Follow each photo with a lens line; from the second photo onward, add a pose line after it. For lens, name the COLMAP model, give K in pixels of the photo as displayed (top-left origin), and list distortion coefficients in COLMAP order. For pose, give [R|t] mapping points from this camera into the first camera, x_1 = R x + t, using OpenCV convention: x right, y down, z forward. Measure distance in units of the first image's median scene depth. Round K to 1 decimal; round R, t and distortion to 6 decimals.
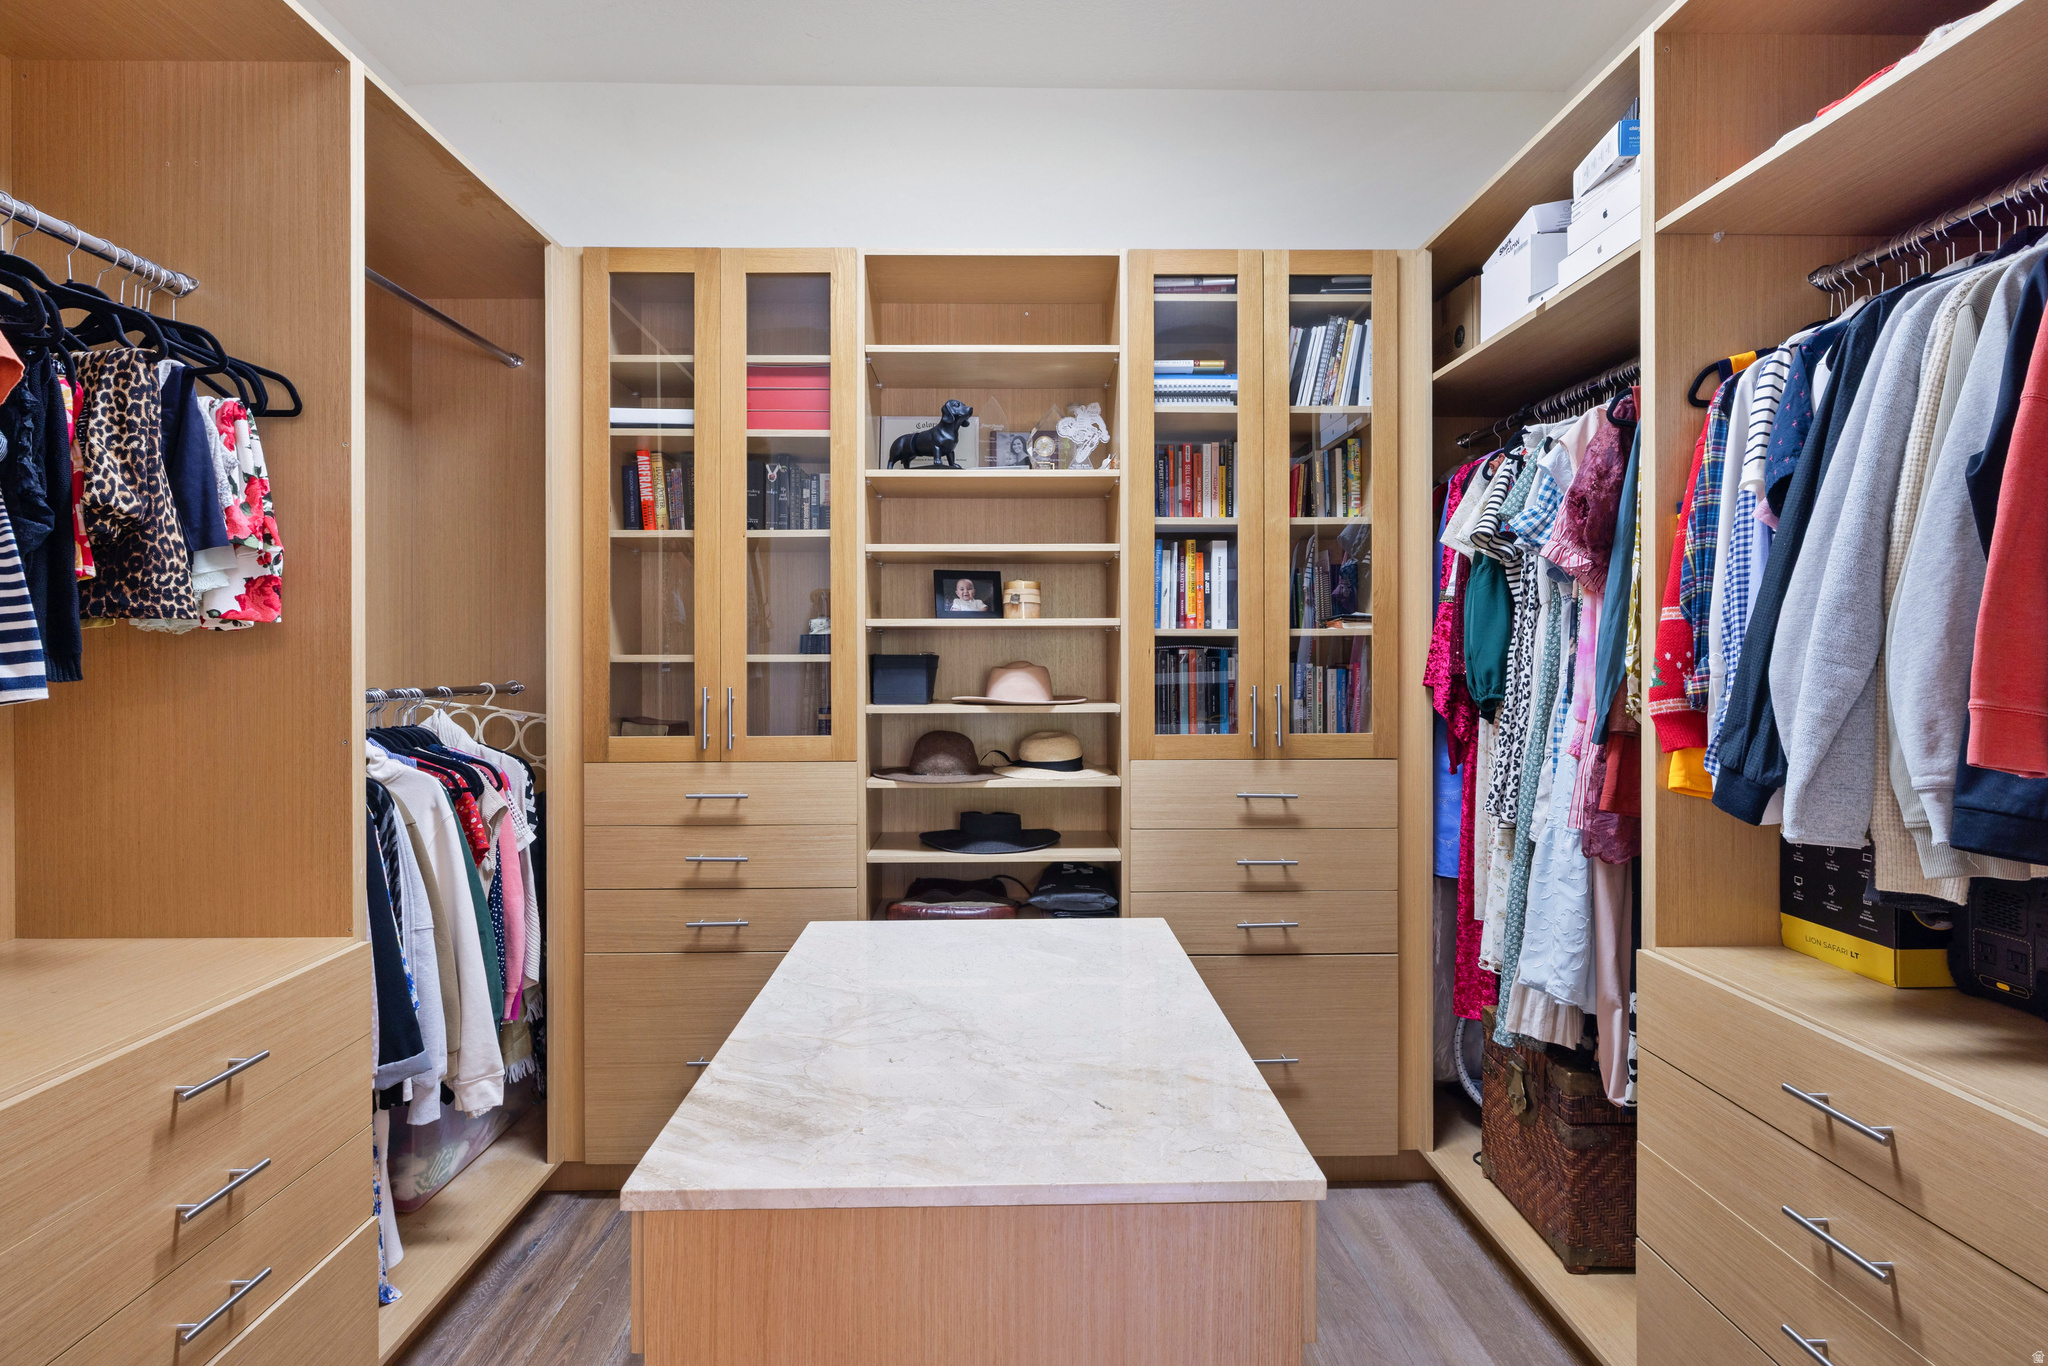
lens RADIAL K [[1075.0, 0, 1021.7], [0, 1075.0, 683.3], [0, 0, 1]] dist [-0.000493, -0.000008]
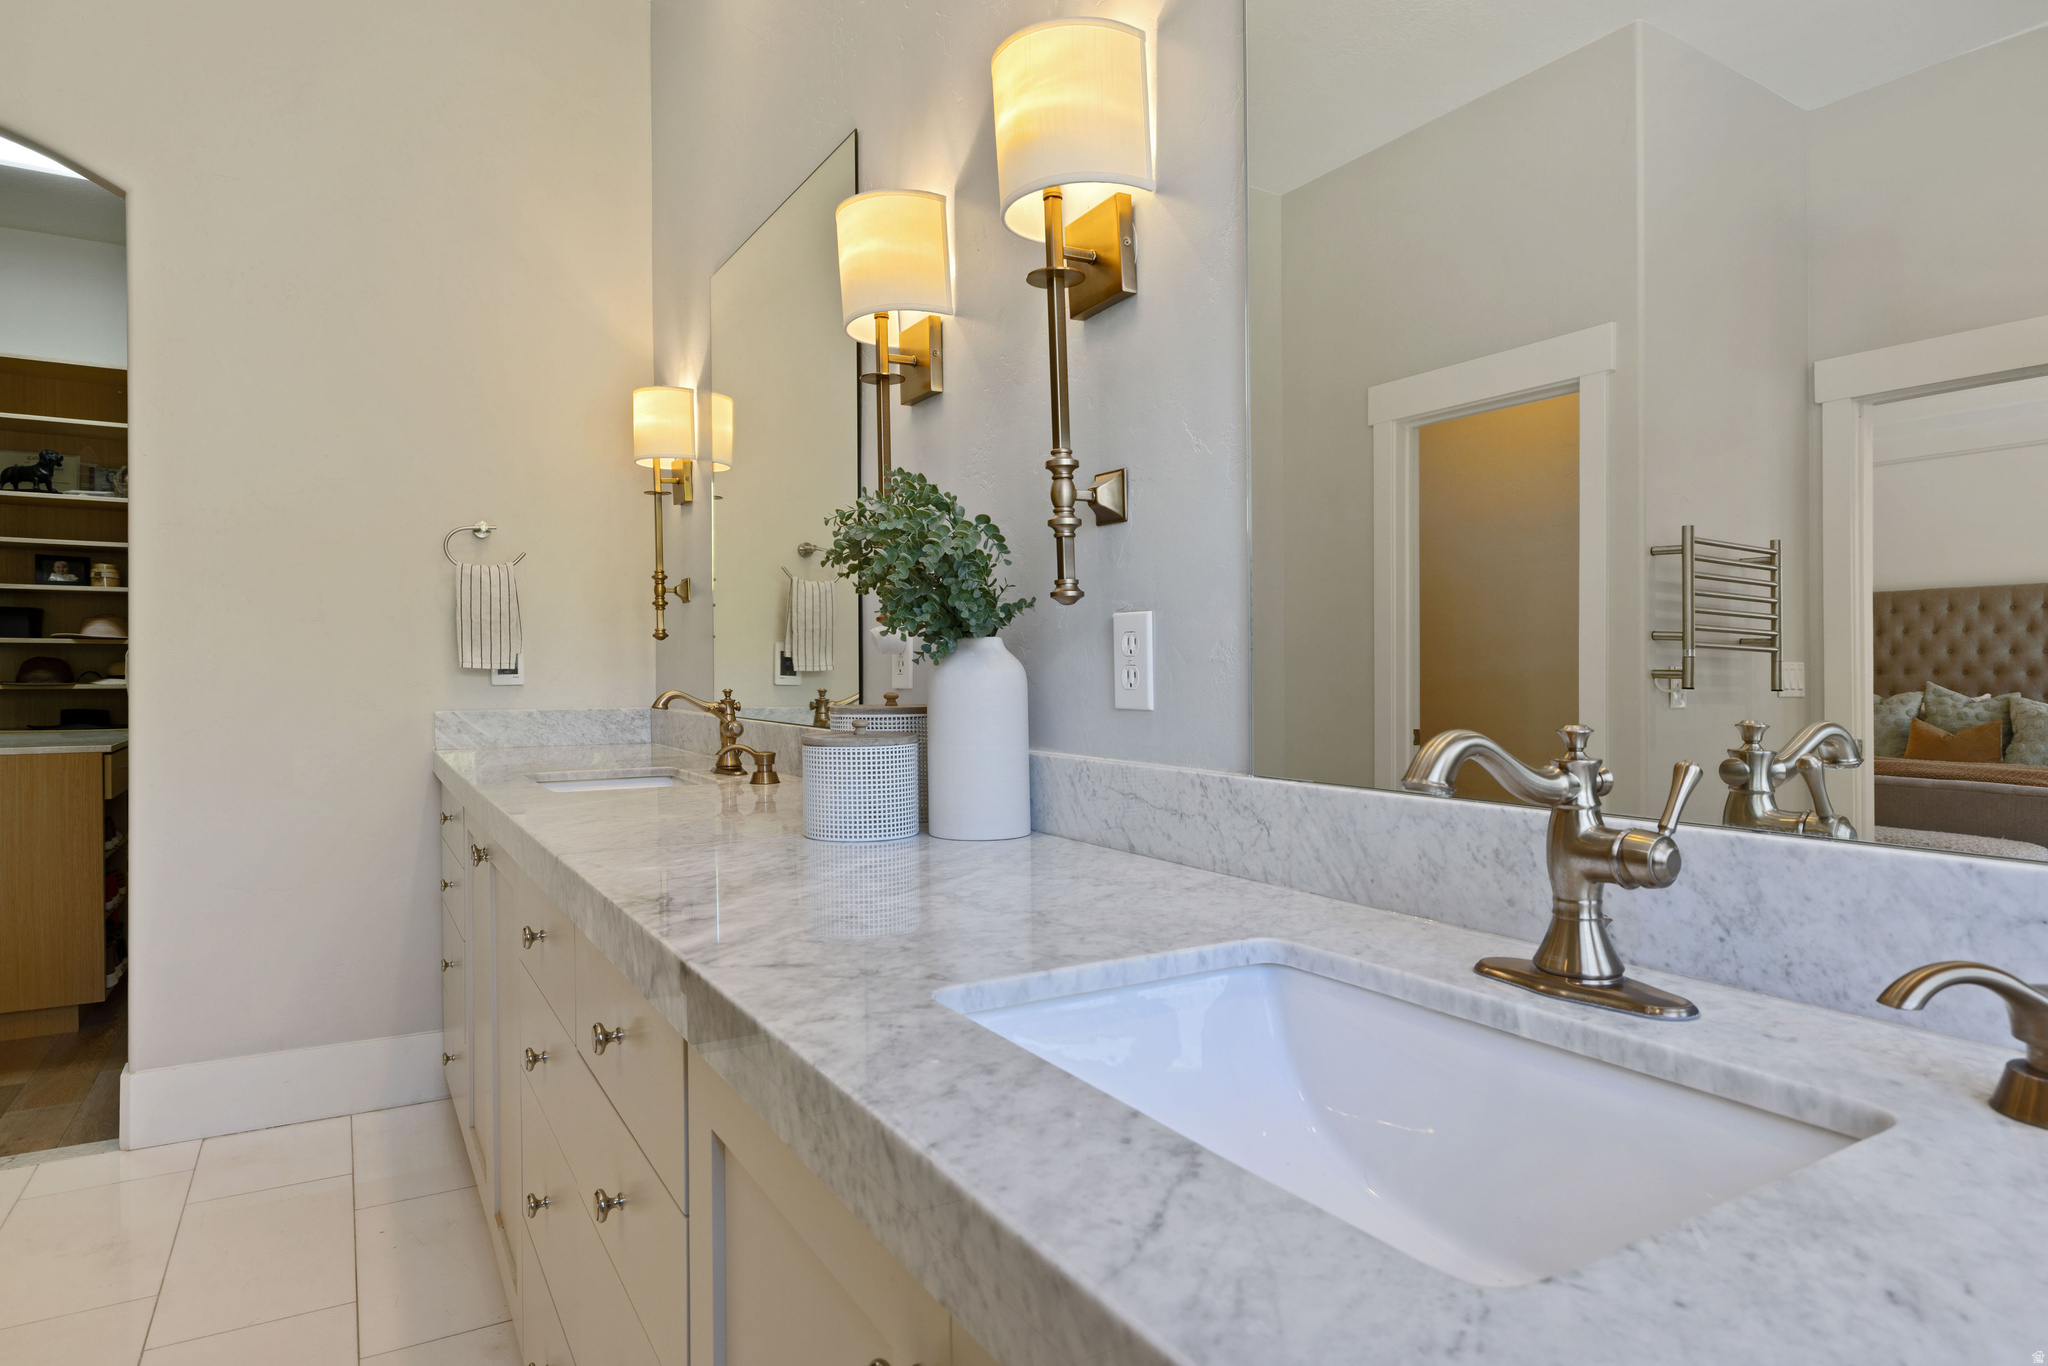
lens RADIAL K [[1143.7, 0, 1023.9], [0, 1143.7, 678.2], [0, 0, 1]] dist [-0.001631, -0.000211]
pose [[0.870279, -0.004612, 0.492537, 0.357942], [0.009871, 0.999919, -0.008078, 0.105515], [-0.492459, 0.011892, 0.870254, -1.186434]]
